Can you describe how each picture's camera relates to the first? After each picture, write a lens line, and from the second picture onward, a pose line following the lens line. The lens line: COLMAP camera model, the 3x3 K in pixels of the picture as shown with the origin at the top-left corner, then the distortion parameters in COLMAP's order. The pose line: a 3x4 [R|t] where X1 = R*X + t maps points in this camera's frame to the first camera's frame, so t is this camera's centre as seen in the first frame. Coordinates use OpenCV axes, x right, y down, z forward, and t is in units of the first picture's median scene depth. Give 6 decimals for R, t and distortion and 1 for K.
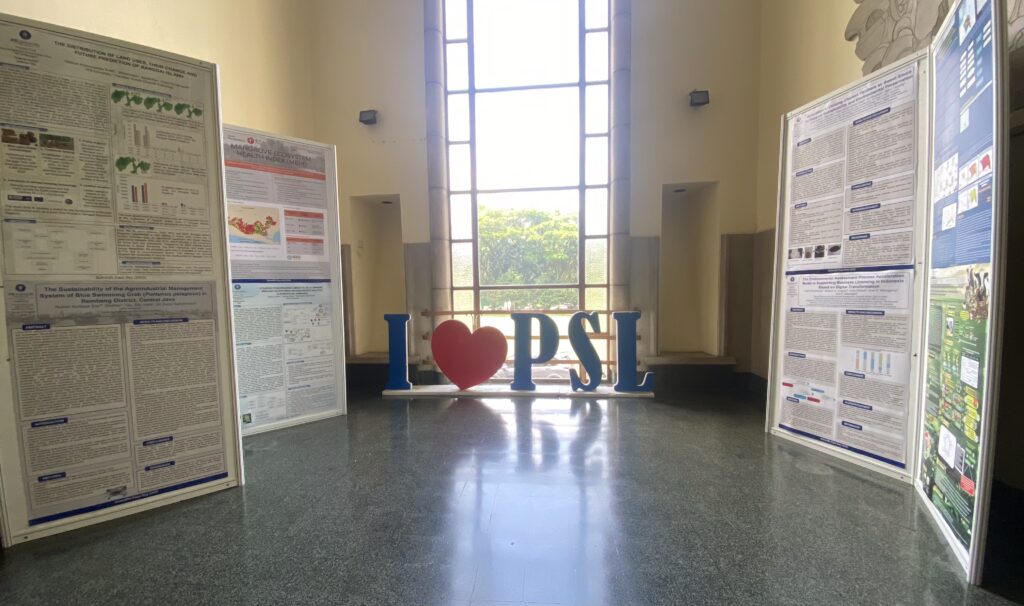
lens RADIAL K [[373.7, 0, 512.0], [0, 373.7, 303.0], [0, 0, 1]] dist [0.000362, -0.009962]
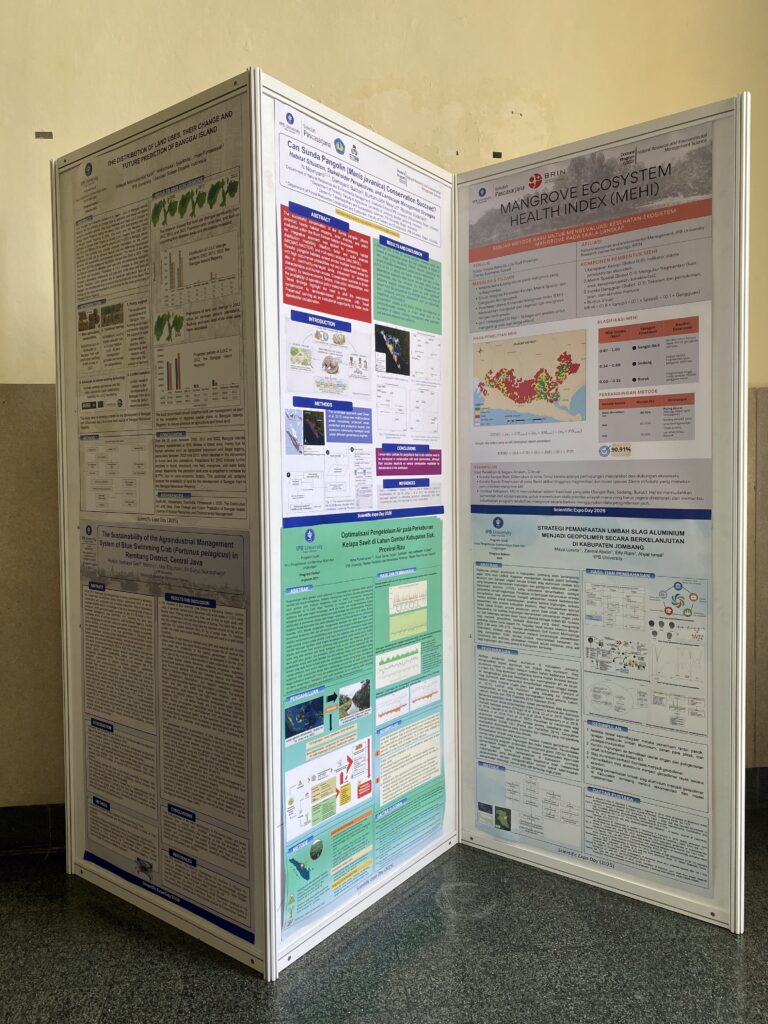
lens RADIAL K [[777.4, 0, 384.1], [0, 777.4, 498.9], [0, 0, 1]] dist [0.059301, -0.096032]
pose [[0.212784, 0.049316, -0.975854, 0.185448], [-0.045281, 0.998150, 0.040569, -0.124609], [0.976049, 0.035555, 0.214623, 0.793415]]
